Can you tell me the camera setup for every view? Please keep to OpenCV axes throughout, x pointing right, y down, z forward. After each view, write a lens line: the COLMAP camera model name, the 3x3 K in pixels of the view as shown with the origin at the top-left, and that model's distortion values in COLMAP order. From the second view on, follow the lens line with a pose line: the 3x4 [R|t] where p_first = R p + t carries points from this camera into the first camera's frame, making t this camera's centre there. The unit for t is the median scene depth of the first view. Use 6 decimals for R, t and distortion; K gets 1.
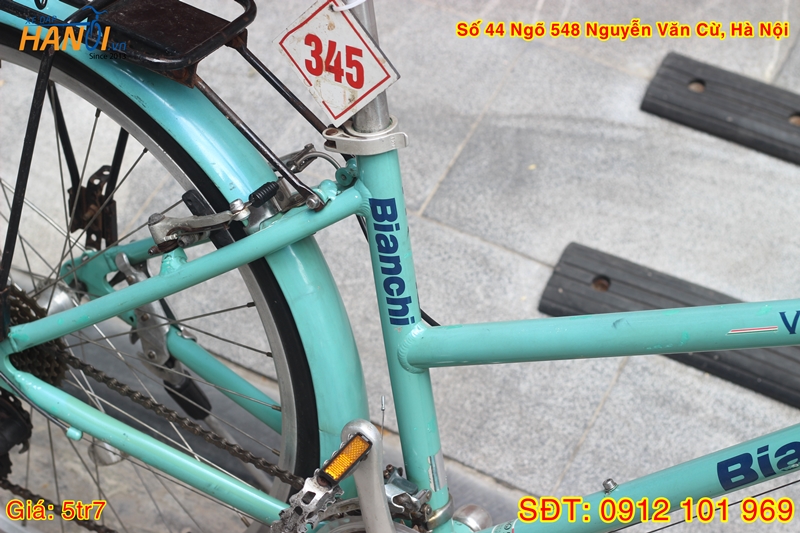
lens RADIAL K [[1917.4, 0, 387.0], [0, 1917.4, 258.3], [0, 0, 1]] dist [-0.136419, 0.000000]
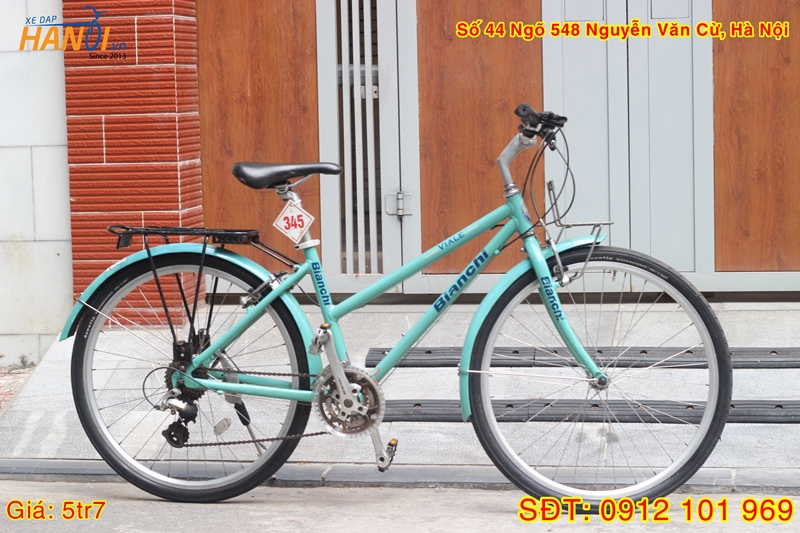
lens RADIAL K [[1989.9, 0, 392.8], [0, 1989.9, 266.2], [0, 0, 1]] dist [-0.075533, 0.000000]
pose [[0.951510, -0.142967, 0.272378, -0.782748], [0.265038, 0.830475, -0.489965, 1.633100], [-0.156154, 0.538397, 0.828097, -1.793389]]
